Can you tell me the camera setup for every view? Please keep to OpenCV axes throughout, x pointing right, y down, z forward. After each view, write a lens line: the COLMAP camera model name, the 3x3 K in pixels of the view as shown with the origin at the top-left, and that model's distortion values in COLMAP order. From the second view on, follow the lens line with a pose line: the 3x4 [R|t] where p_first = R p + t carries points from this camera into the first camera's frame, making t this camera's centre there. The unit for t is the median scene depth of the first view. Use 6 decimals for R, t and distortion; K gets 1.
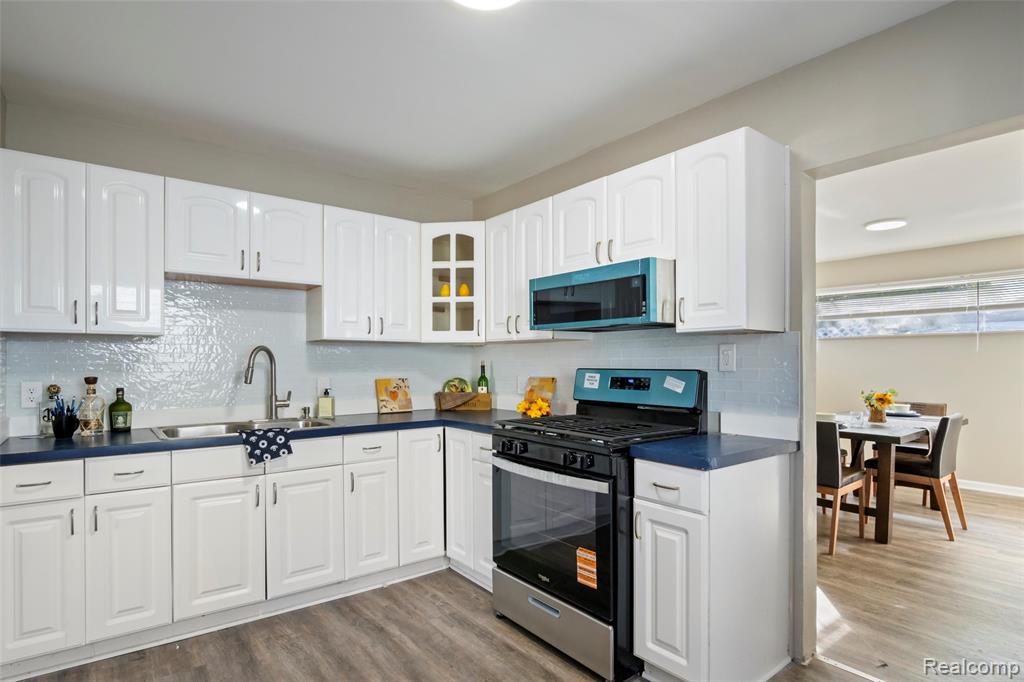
lens RADIAL K [[545.1, 0, 507.6], [0, 545.1, 363.9], [0, 0, 1]] dist [-0.003749, -0.001758]
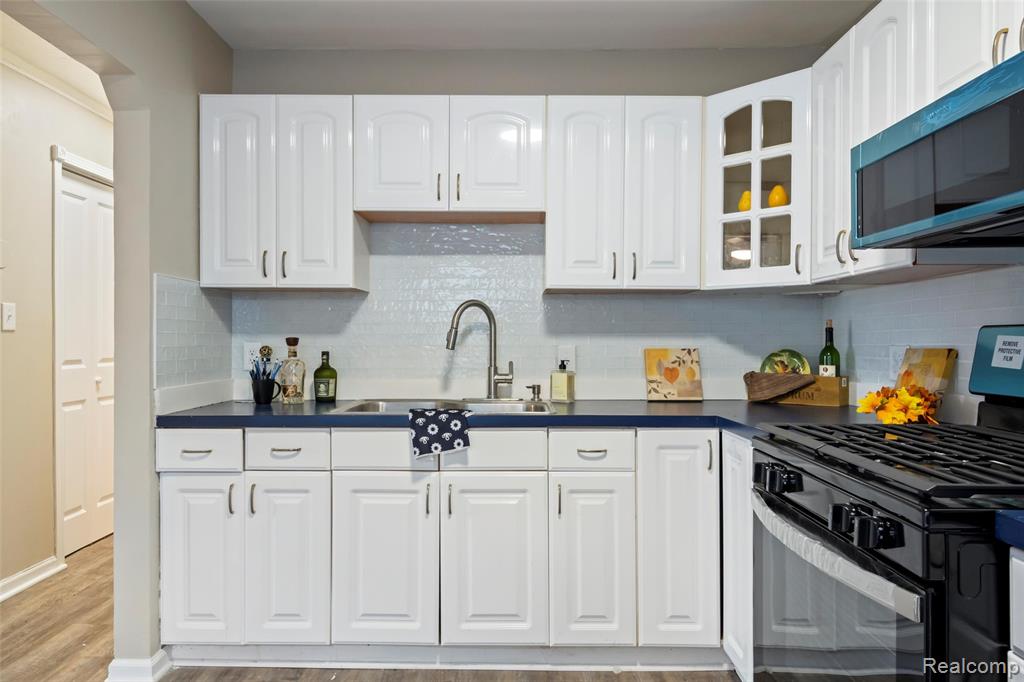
lens RADIAL K [[692.1, 0, 515.9], [0, 692.1, 336.6], [0, 0, 1]] dist [0.033859, -0.007873]
pose [[0.785673, 0.000531, -0.618641, 0.196985], [-0.006023, 0.999959, -0.006791, 0.025122], [0.618612, 0.009062, 0.785644, 0.303015]]
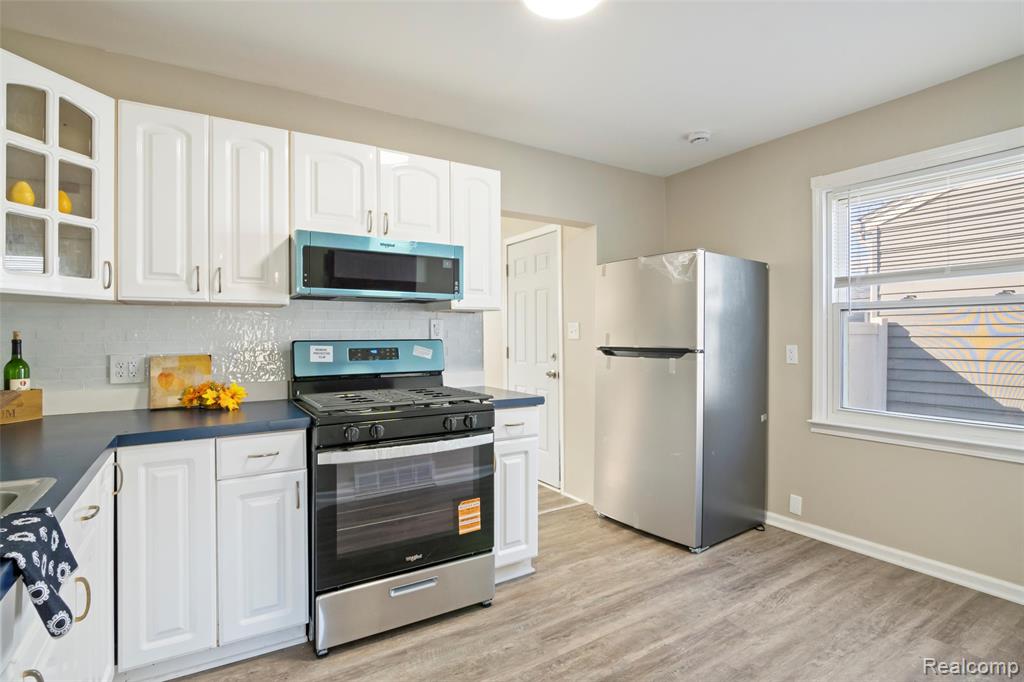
lens RADIAL K [[499.4, 0, 508.7], [0, 499.4, 340.1], [0, 0, 1]] dist [-0.014858, -0.000360]
pose [[0.102364, -0.009313, 0.994703, -0.652254], [0.007762, 0.999933, 0.008563, 0.003477], [-0.994717, 0.006845, 0.102430, 0.616791]]
